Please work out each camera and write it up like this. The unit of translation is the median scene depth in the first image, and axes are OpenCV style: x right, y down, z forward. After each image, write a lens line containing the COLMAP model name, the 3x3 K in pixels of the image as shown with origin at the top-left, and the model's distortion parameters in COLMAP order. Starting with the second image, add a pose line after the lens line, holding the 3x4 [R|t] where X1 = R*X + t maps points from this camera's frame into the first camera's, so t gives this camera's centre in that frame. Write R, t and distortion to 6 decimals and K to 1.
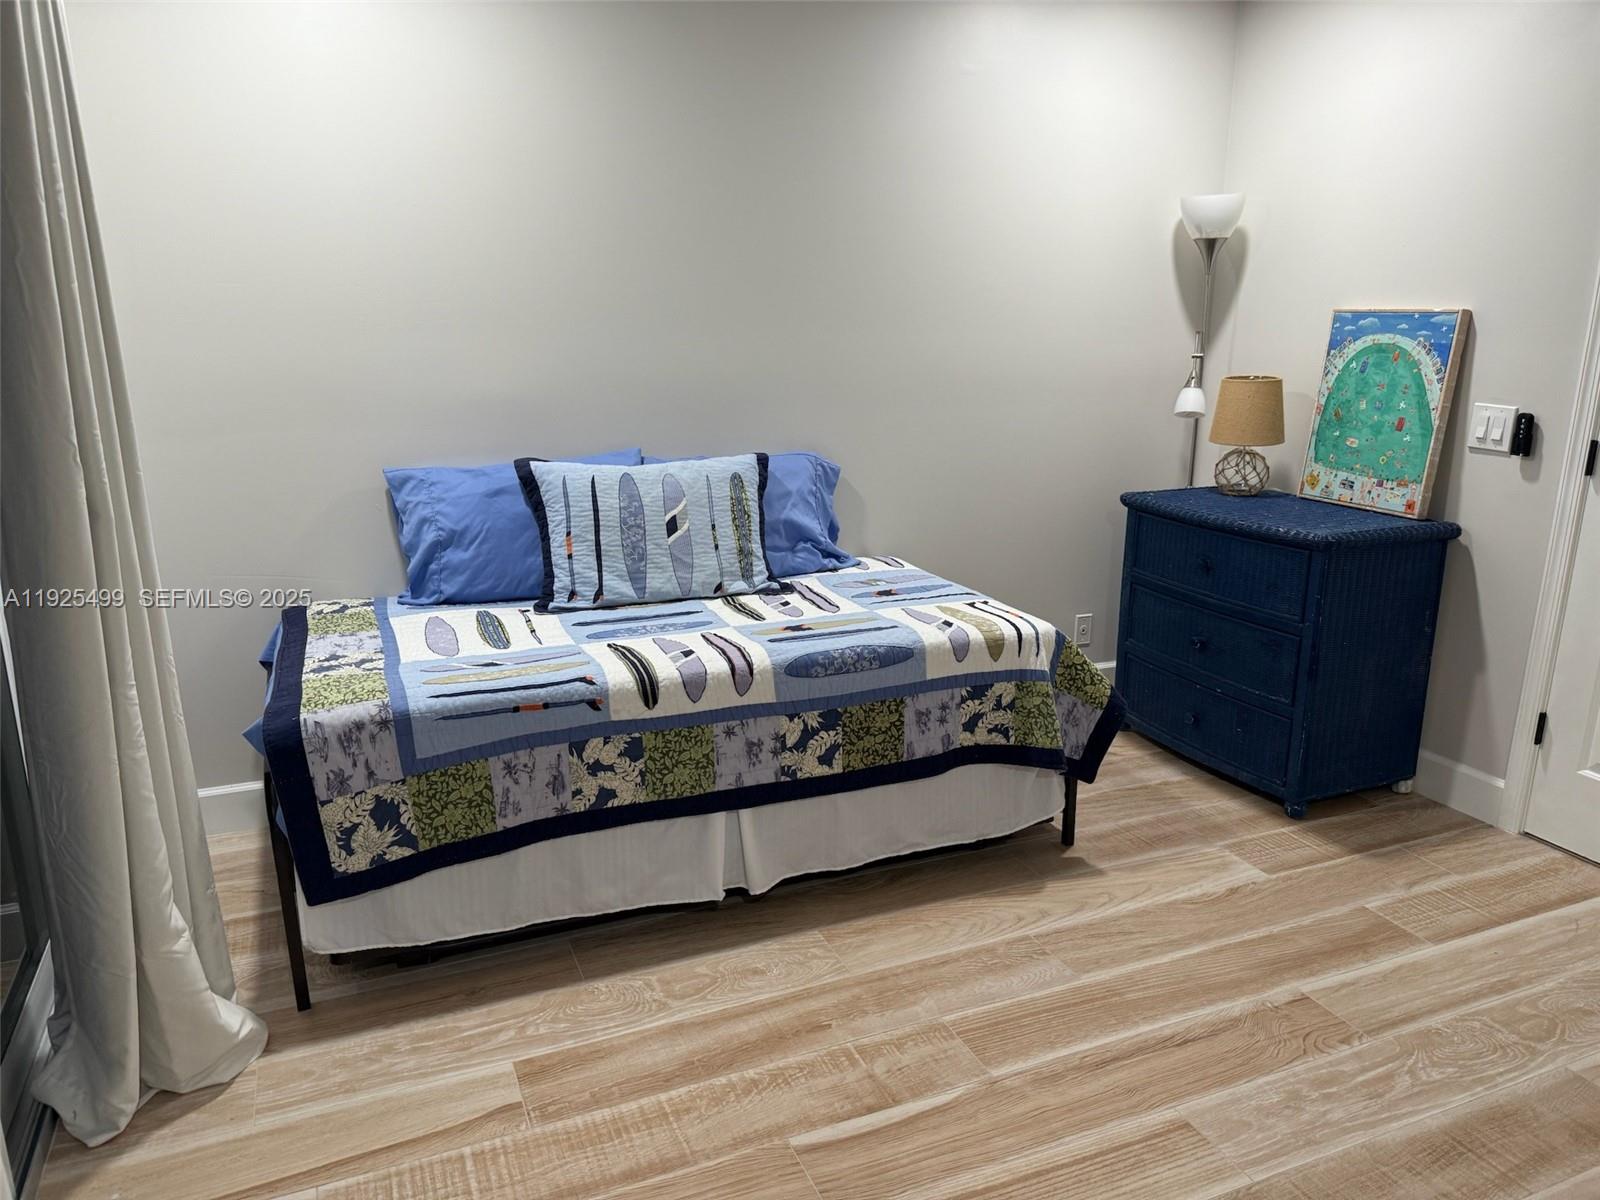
lens RADIAL K [[1125.1, 0, 803.1], [0, 1125.1, 611.0], [0, 0, 1]] dist [0.128733, -0.185104]
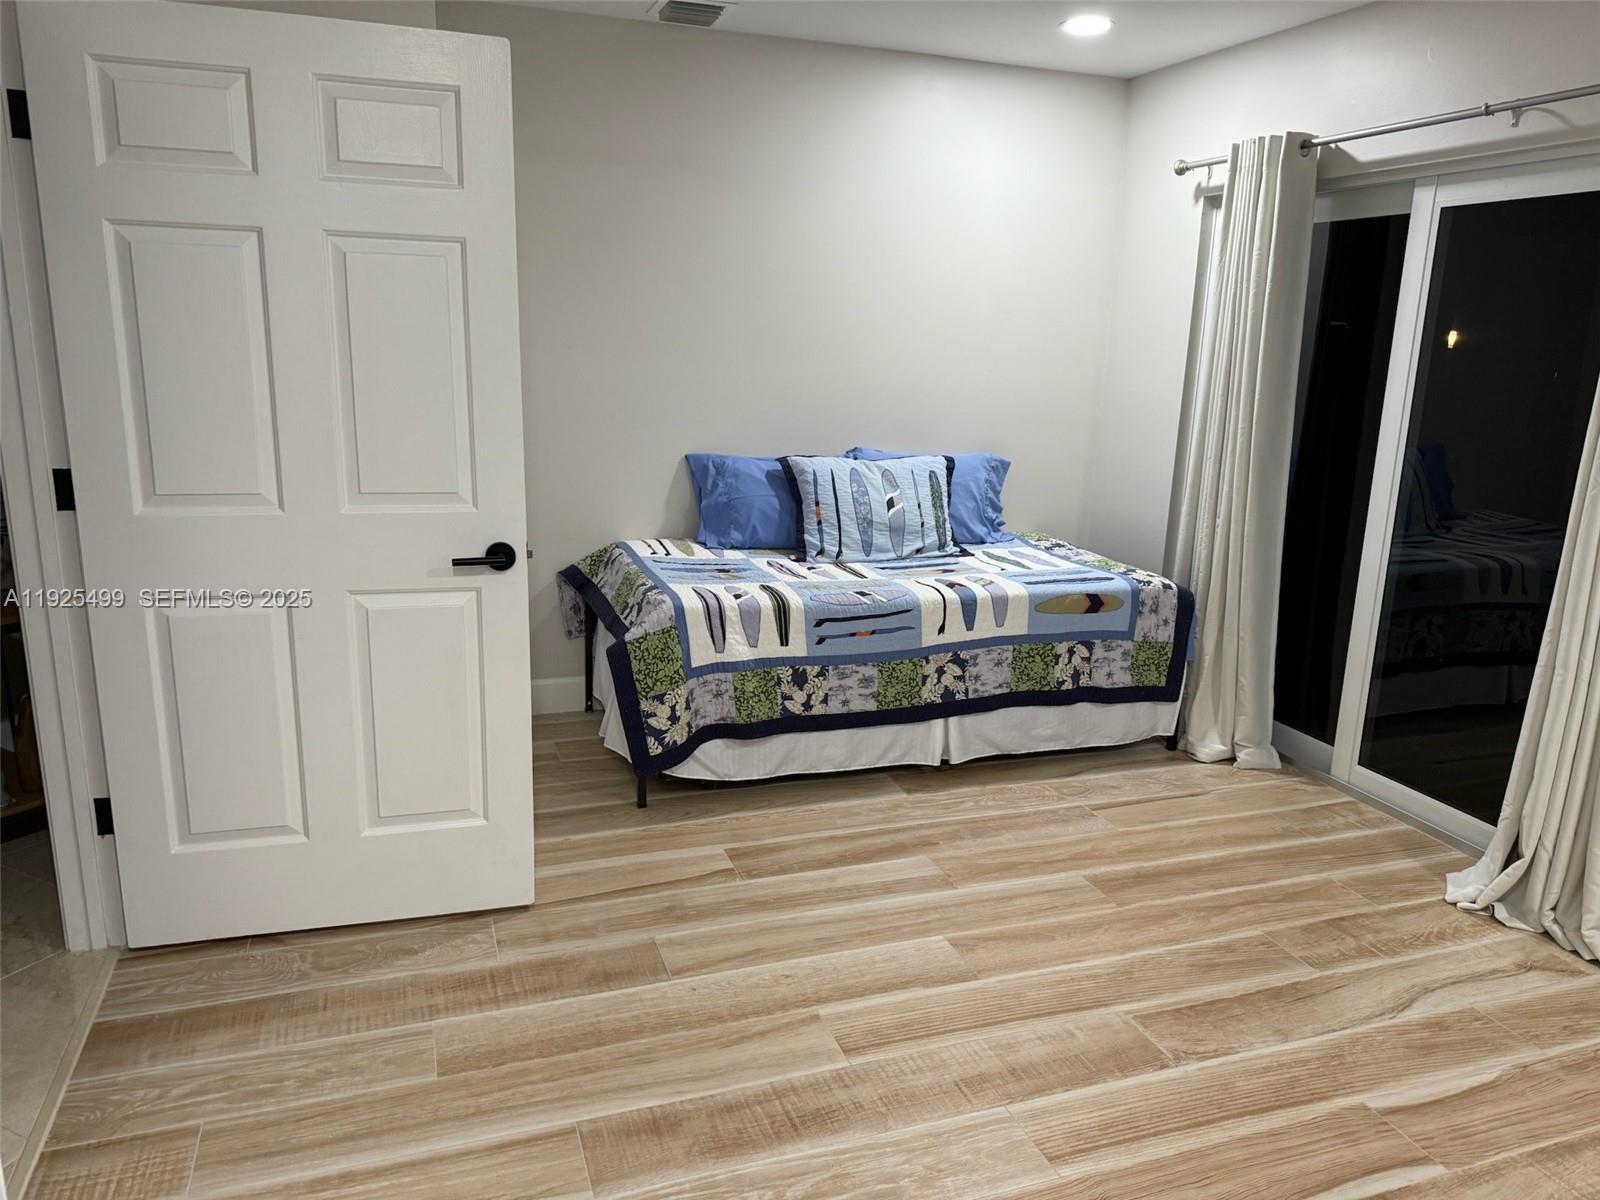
lens RADIAL K [[1125.1, 0, 803.1], [0, 1125.1, 611.0], [0, 0, 1]] dist [0.128733, -0.185104]
pose [[-0.996617, -0.052433, 0.063287, 0.439924], [-0.016522, 0.882153, 0.470673, -0.389463], [-0.080508, 0.468035, -0.880035, 1.443305]]
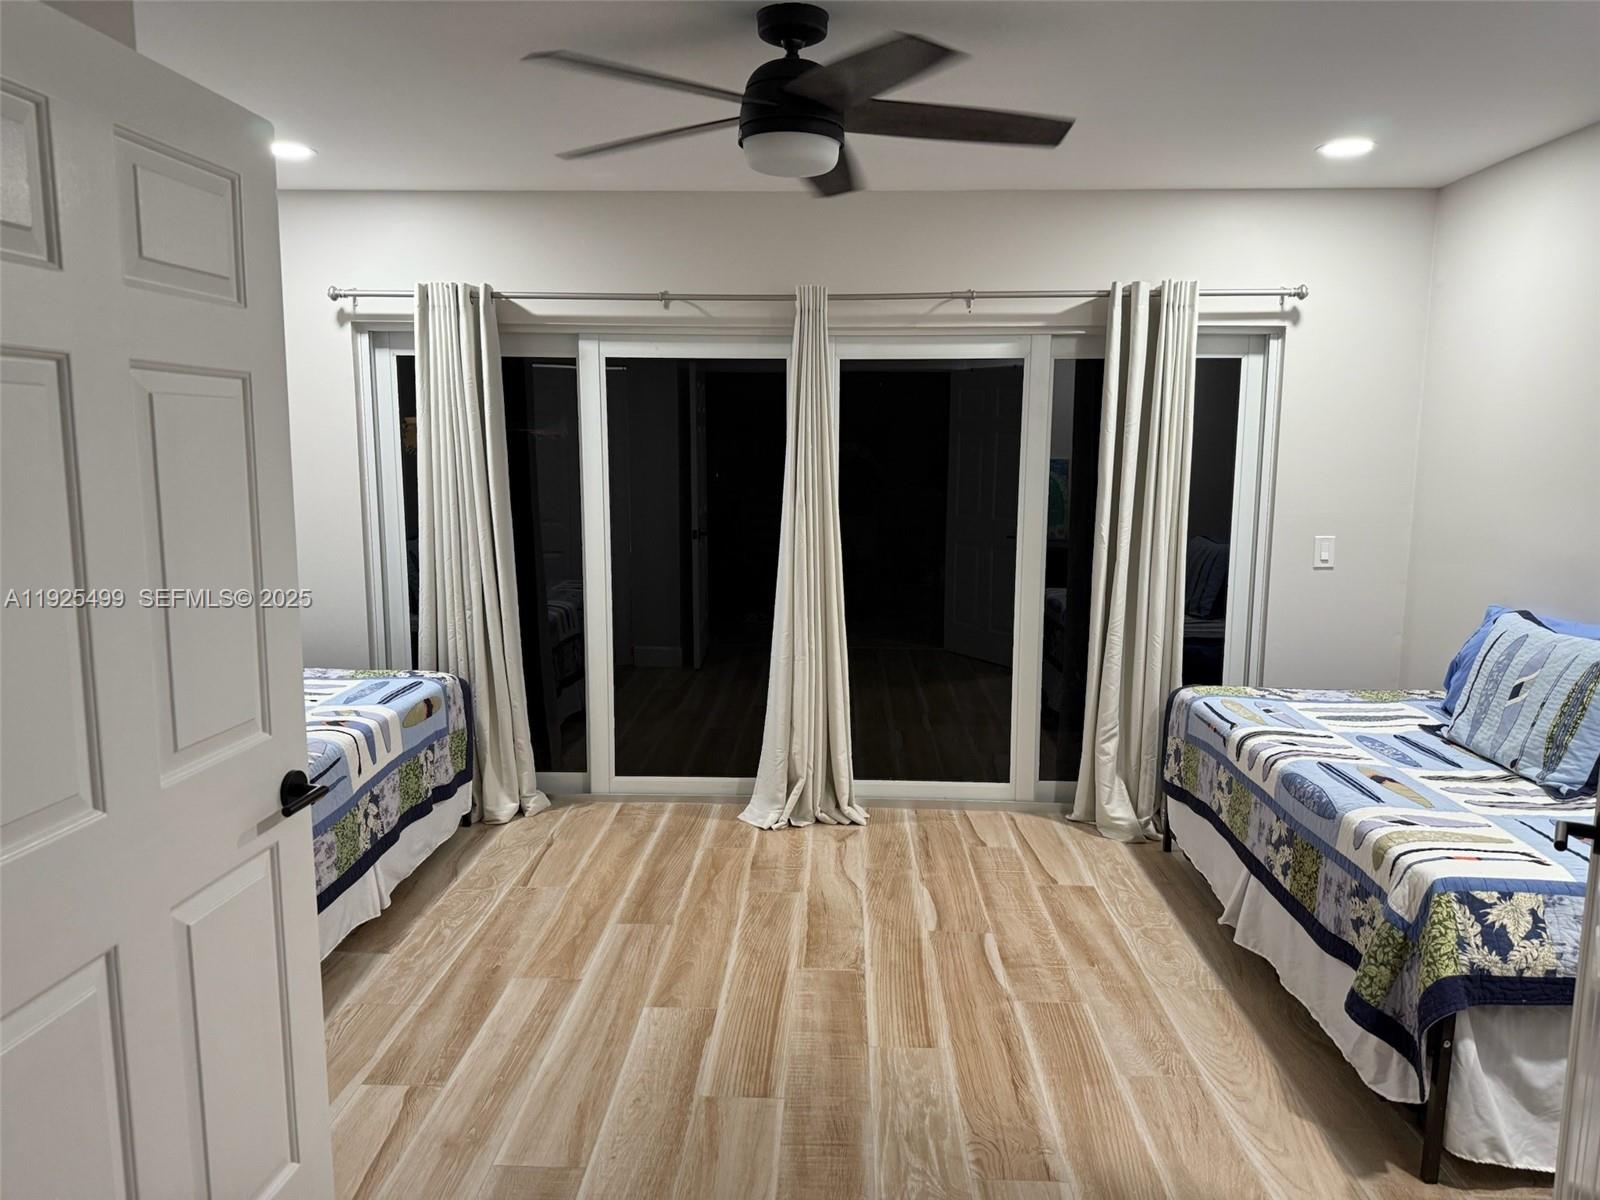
lens RADIAL K [[1125.1, 0, 803.1], [0, 1125.1, 611.0], [0, 0, 1]] dist [0.128733, -0.185104]
pose [[-0.432557, 0.123853, -0.893059, 1.371096], [-0.232105, 0.941838, 0.243039, -0.314985], [0.871219, 0.312412, -0.378652, 1.054374]]
